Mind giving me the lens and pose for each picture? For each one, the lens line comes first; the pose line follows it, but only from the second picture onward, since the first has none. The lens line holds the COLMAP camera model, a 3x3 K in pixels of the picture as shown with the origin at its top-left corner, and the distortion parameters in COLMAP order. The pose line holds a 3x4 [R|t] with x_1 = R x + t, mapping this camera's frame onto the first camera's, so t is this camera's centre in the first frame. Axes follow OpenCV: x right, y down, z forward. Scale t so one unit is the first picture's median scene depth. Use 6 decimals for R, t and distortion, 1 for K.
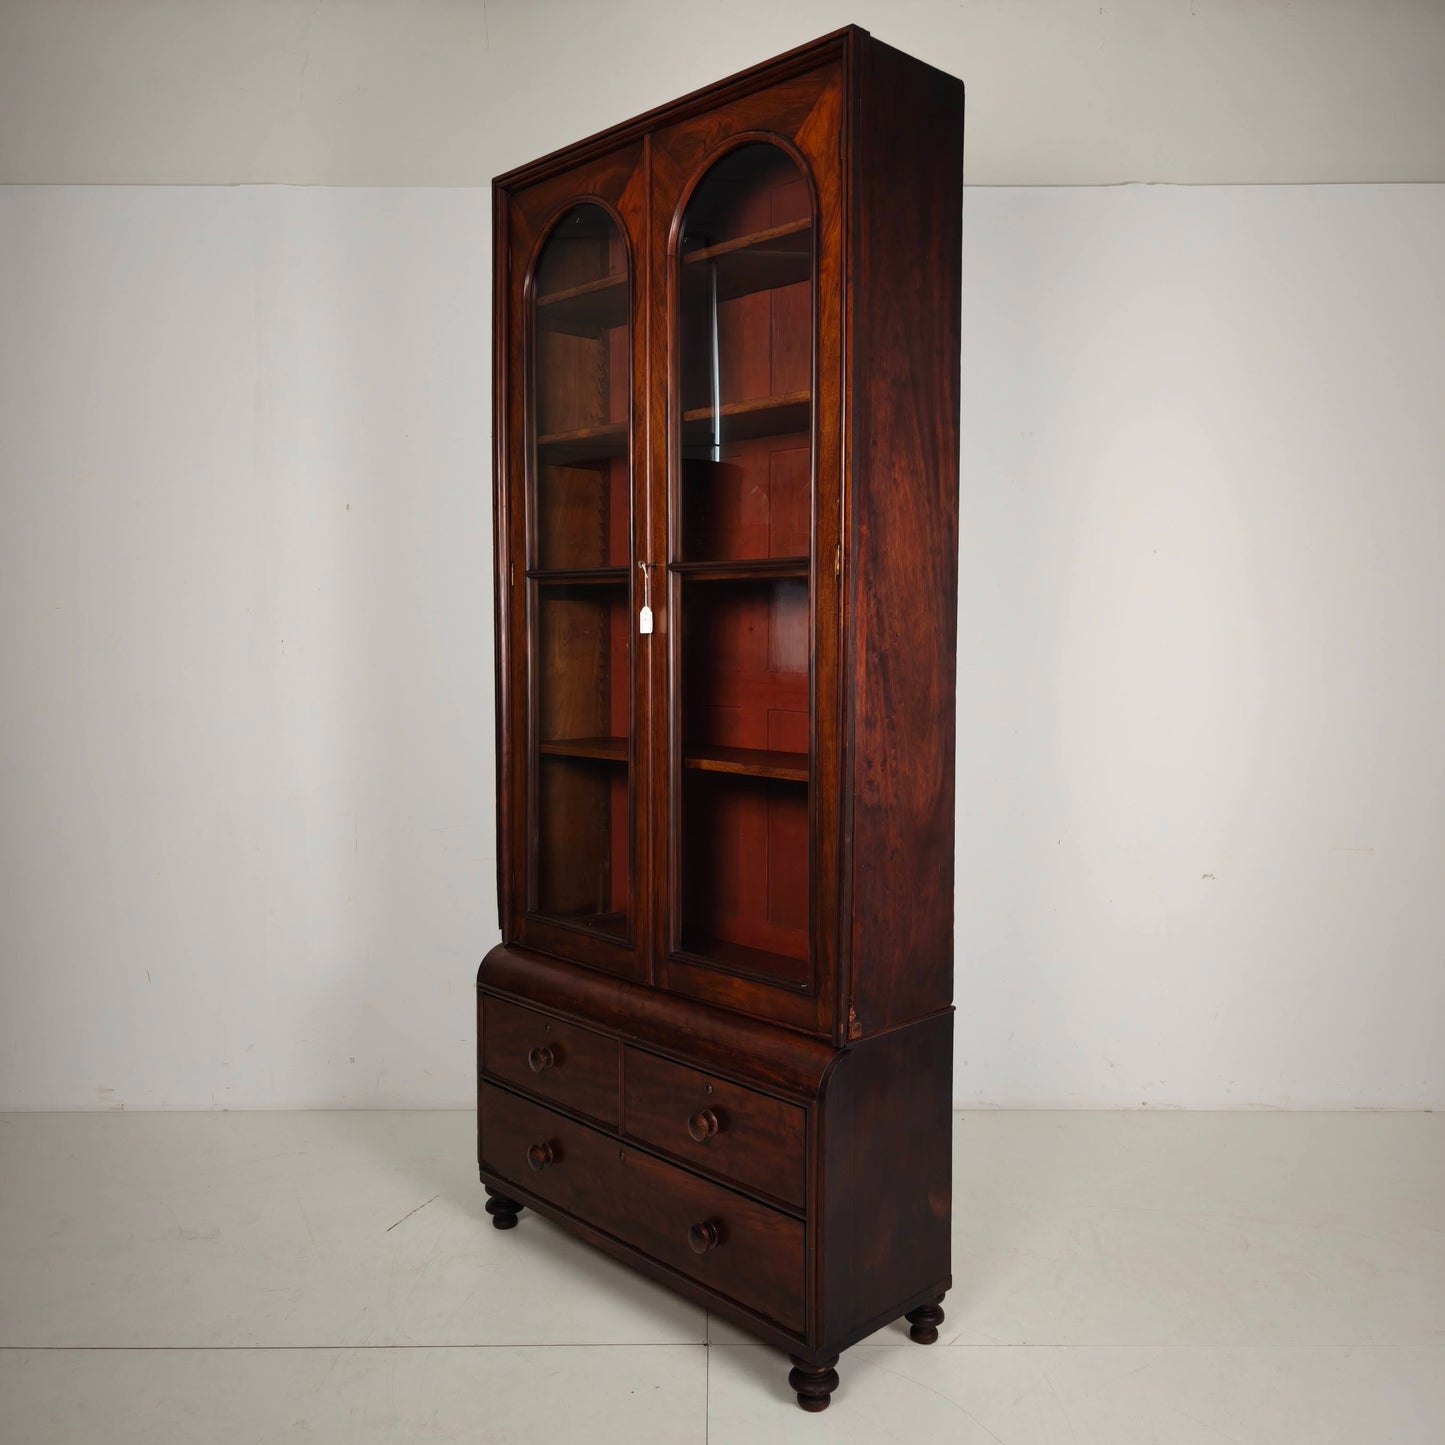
lens RADIAL K [[1338.0, 0, 729.5], [0, 1338.0, 696.5], [0, 0, 1]] dist [0.019439, 0.003143]
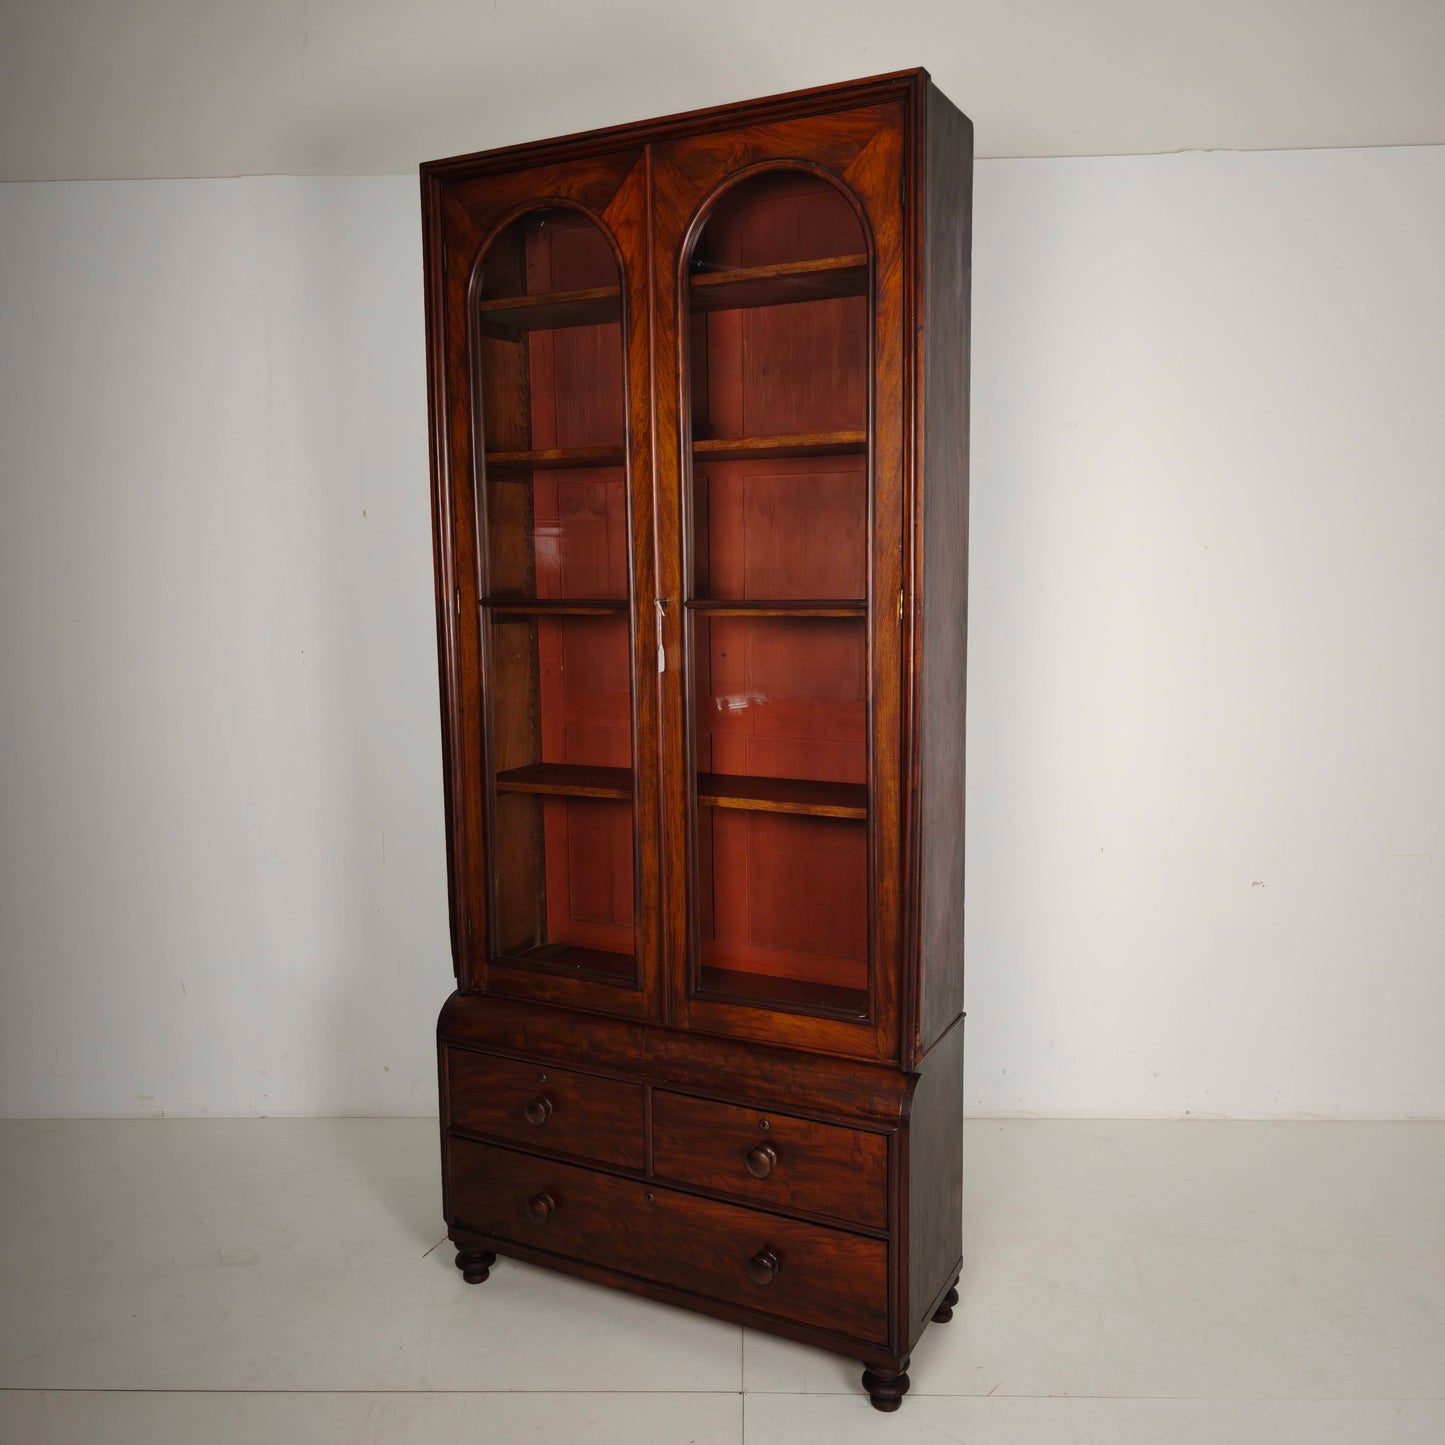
lens RADIAL K [[1334.0, 0, 722.5], [0, 1334.0, 722.5], [0, 0, 1]] dist [0.014327, 0.005557]
pose [[0.947959, -0.054808, 0.313638, -0.328628], [0.032287, 0.996542, 0.076560, -0.084424], [-0.316750, -0.062449, 0.946451, 0.069602]]
